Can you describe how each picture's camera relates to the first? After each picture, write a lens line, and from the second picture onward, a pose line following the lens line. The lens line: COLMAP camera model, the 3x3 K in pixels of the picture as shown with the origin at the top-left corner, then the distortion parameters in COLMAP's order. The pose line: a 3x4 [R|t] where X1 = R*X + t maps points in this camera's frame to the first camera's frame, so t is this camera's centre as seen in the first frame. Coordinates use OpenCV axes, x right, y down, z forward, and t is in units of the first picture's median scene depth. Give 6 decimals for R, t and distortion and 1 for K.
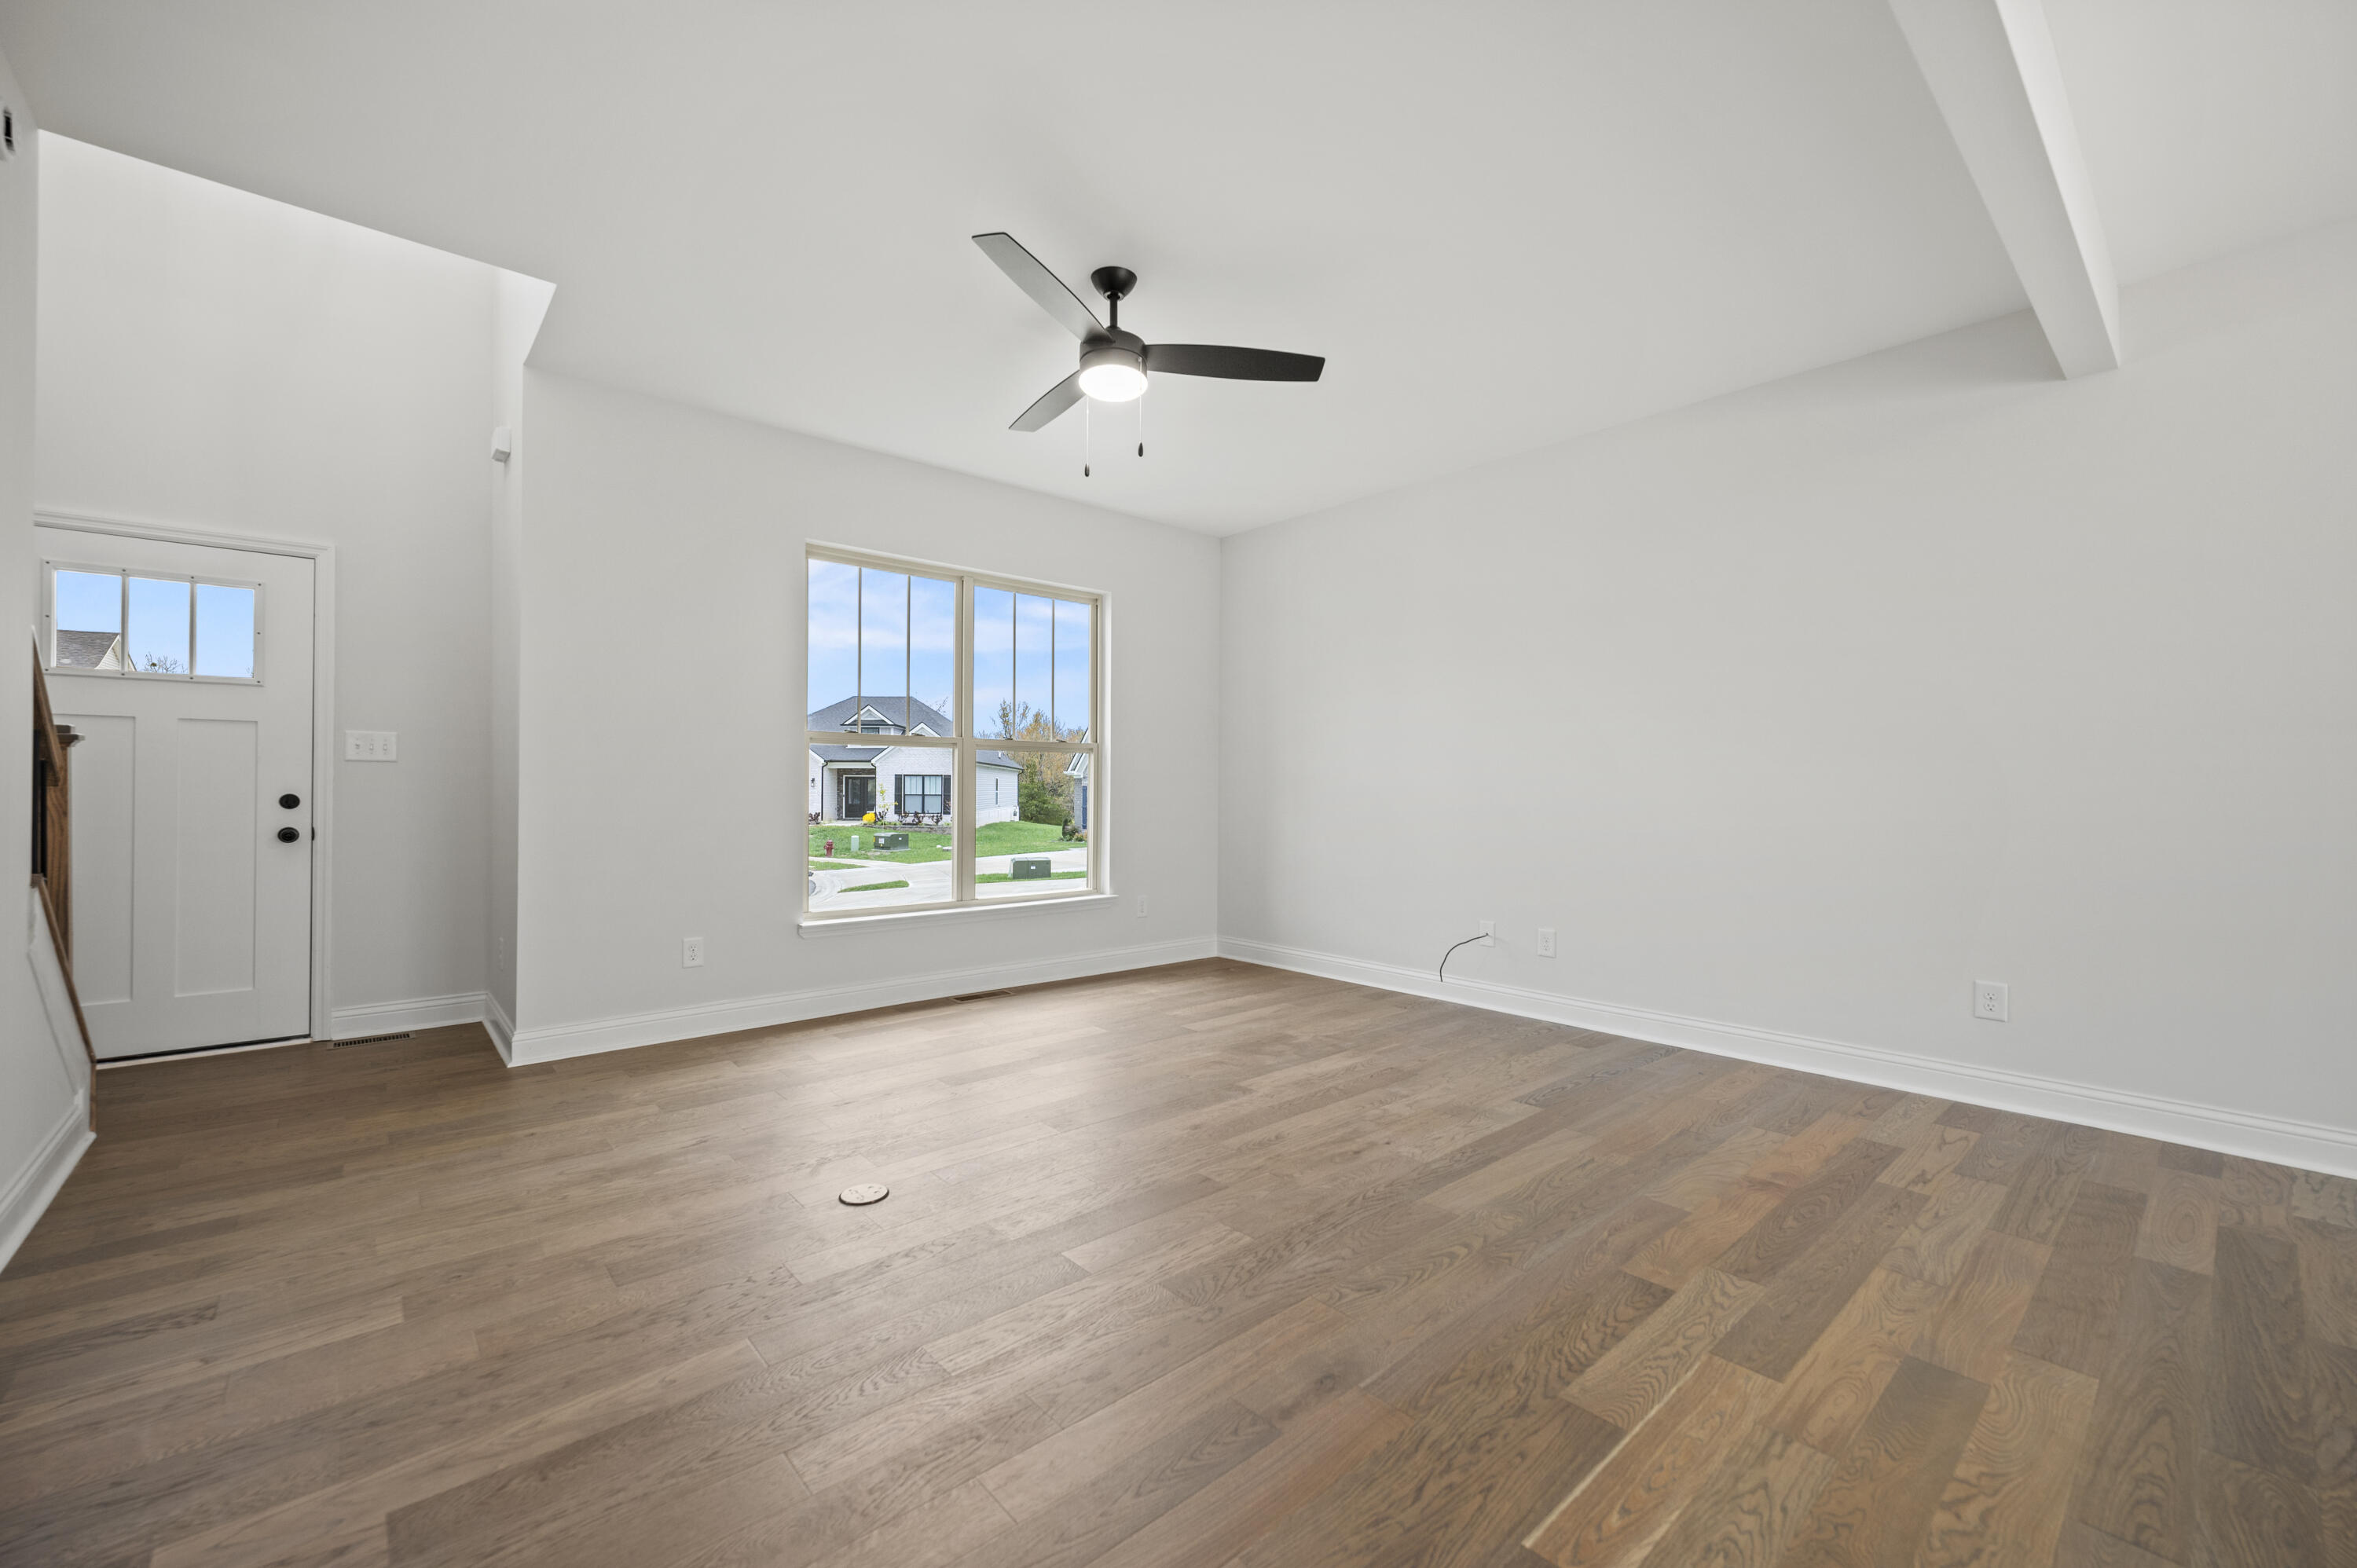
lens RADIAL K [[957.0, 0, 1168.0], [0, 957.0, 789.2], [0, 0, 1]] dist [-0.002251, 0.000455]
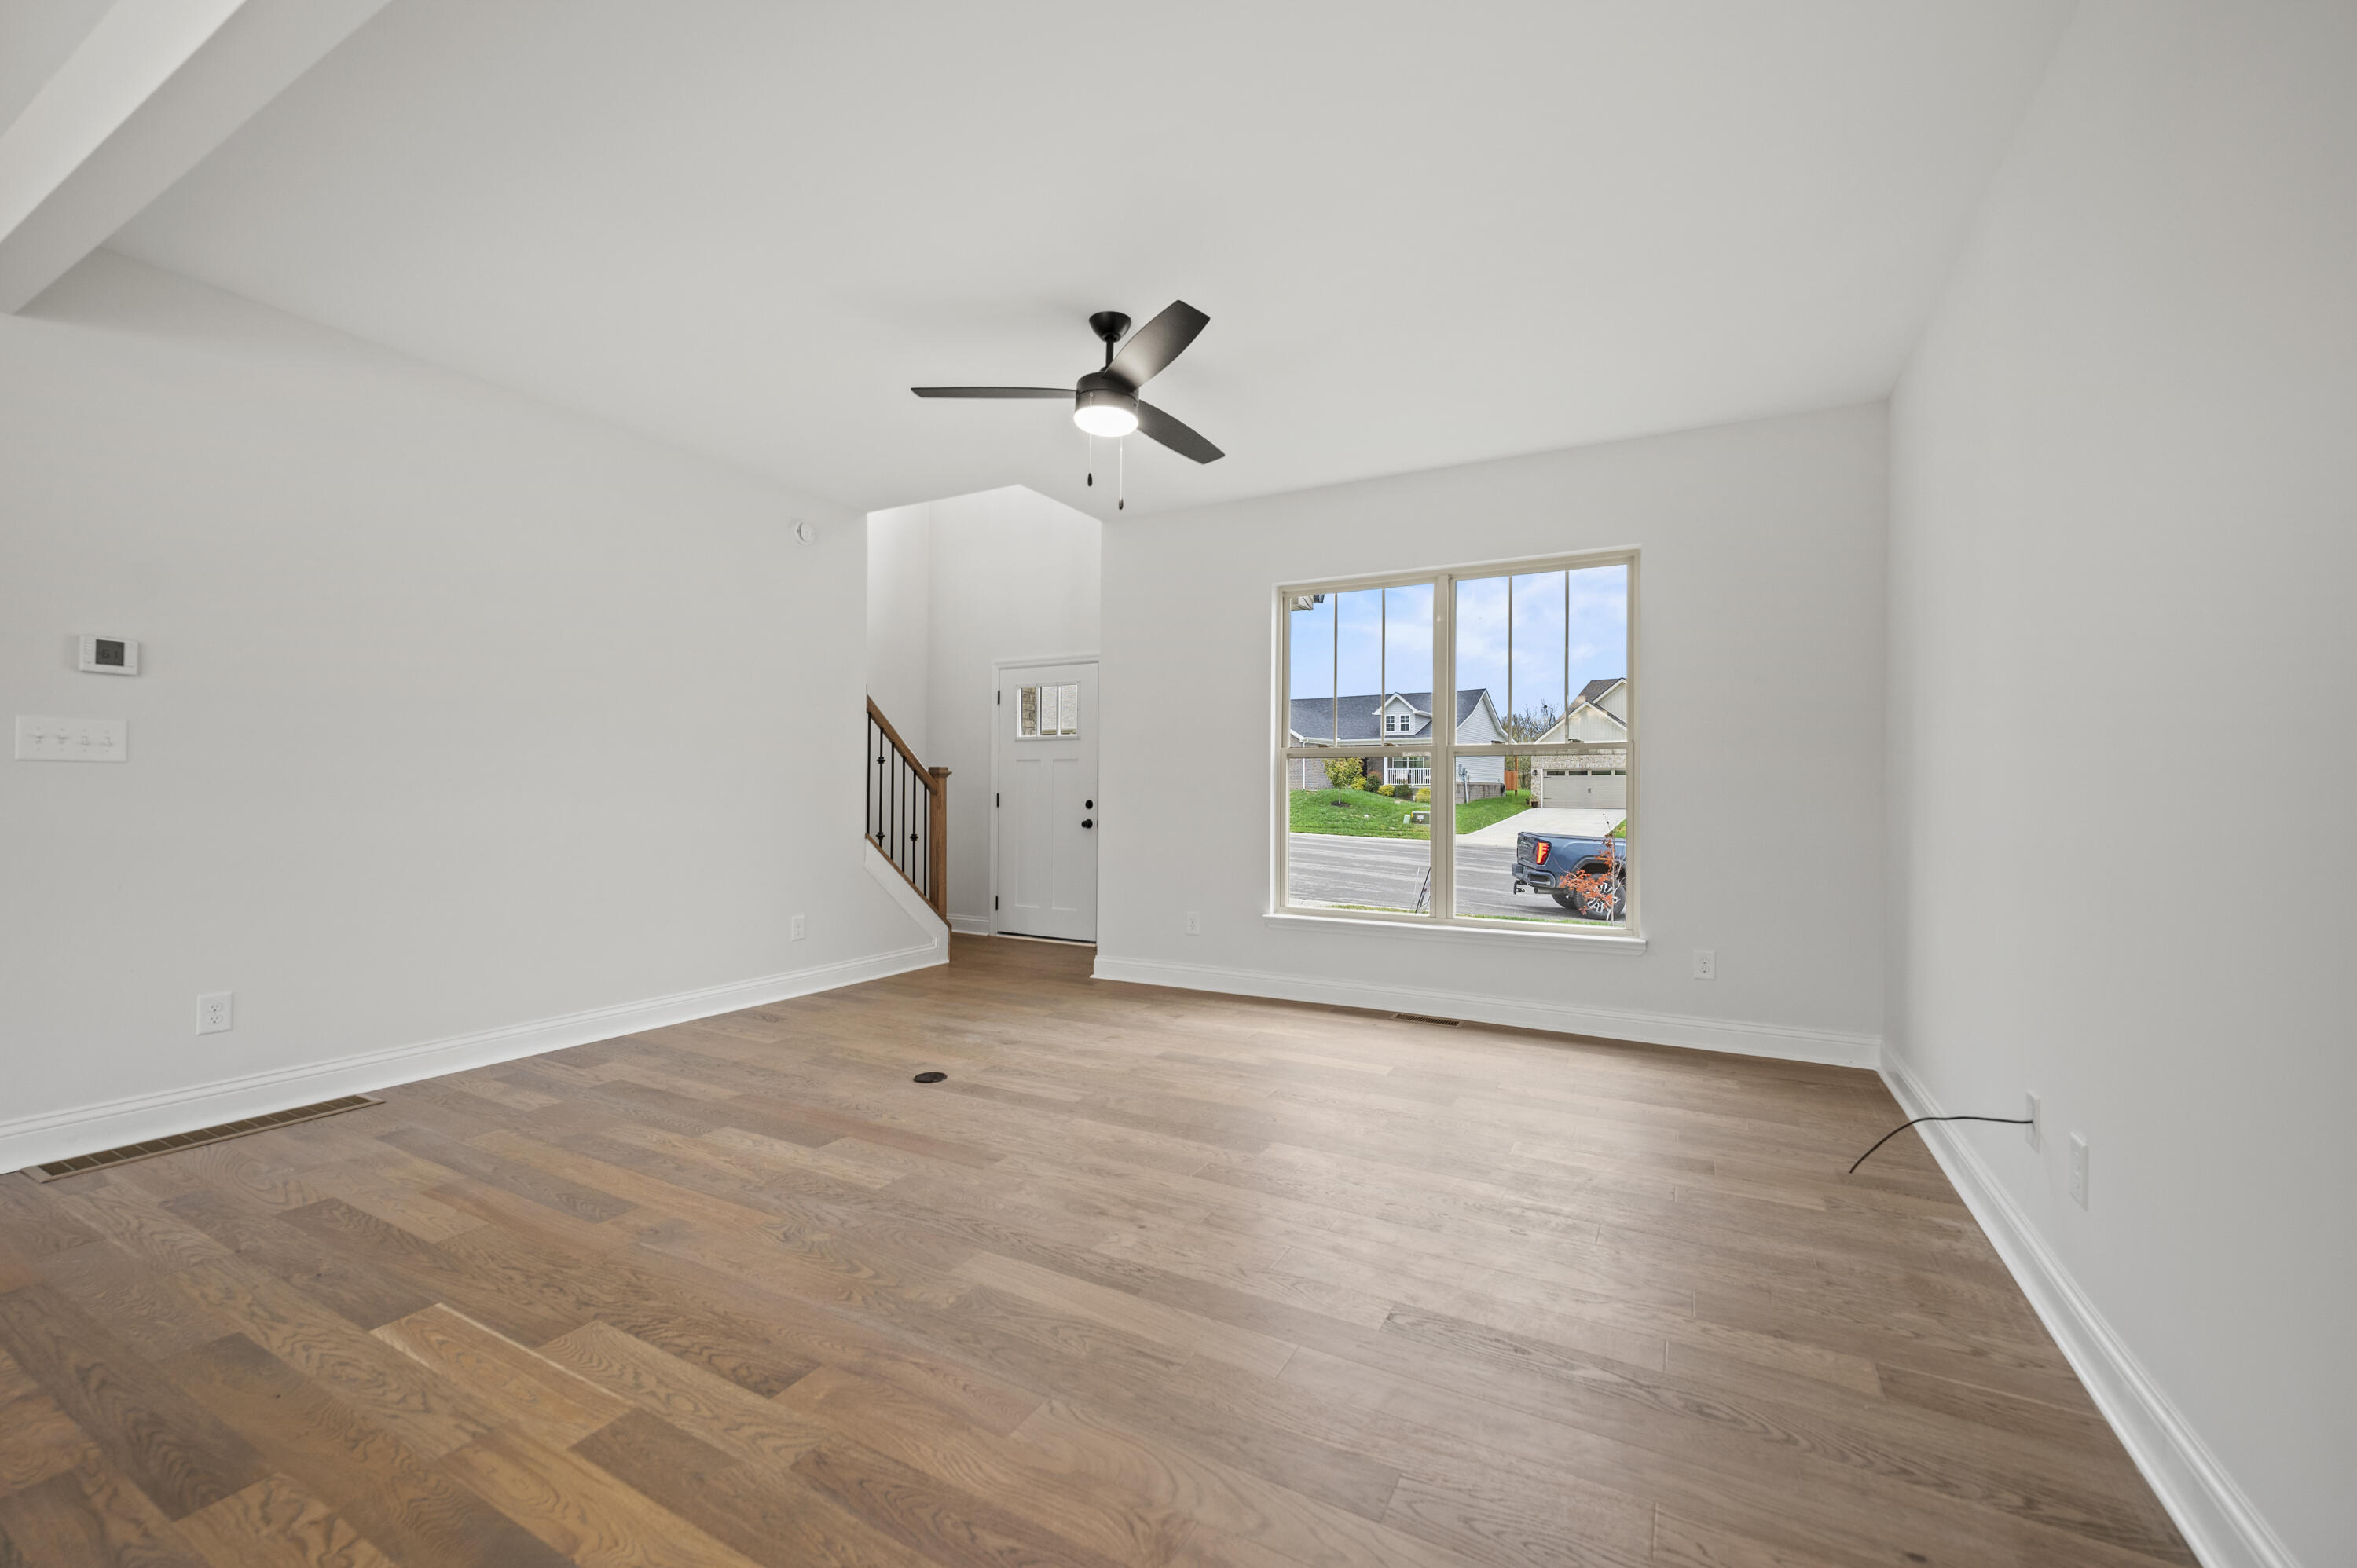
lens RADIAL K [[957.0, 0, 1160.9], [0, 957.0, 800.7], [0, 0, 1]] dist [-0.002251, 0.000455]
pose [[0.331519, 0.004828, -0.943436, 1.037815], [-0.003869, 0.999985, 0.003758, -0.002364], [0.943441, 0.002405, 0.331533, 0.756435]]
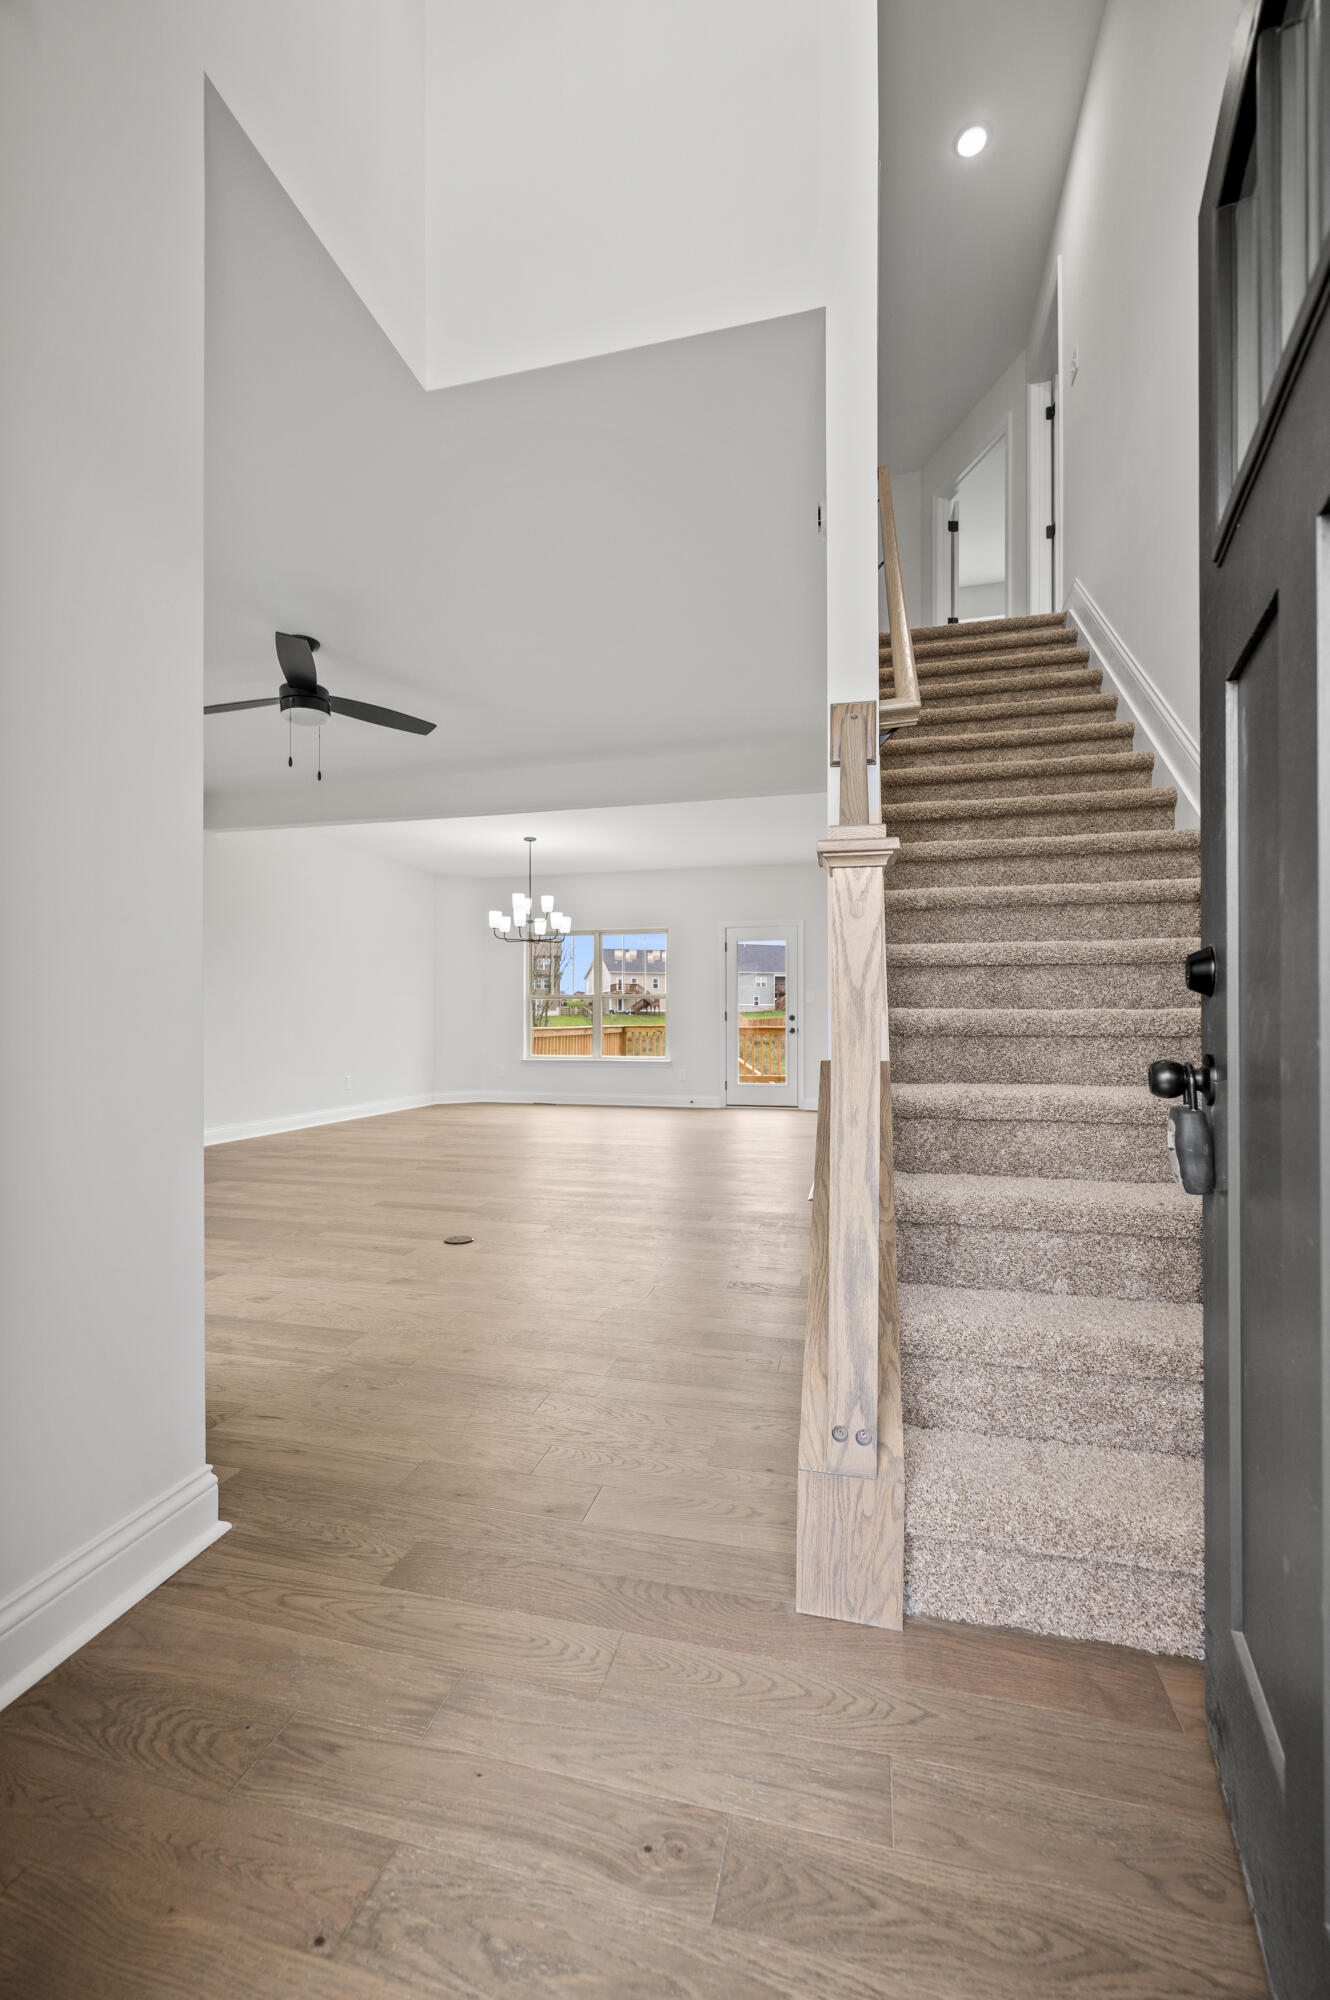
lens RADIAL K [[812.1, 0, 662.8], [0, 812.1, 1019.7], [0, 0, 1]] dist [-0.002251, 0.000455]
pose [[-0.574759, -0.001099, 0.818322, -1.487993], [-0.001661, 0.999999, 0.000176, 0.038074], [-0.818321, -0.001257, -0.574760, 1.354856]]
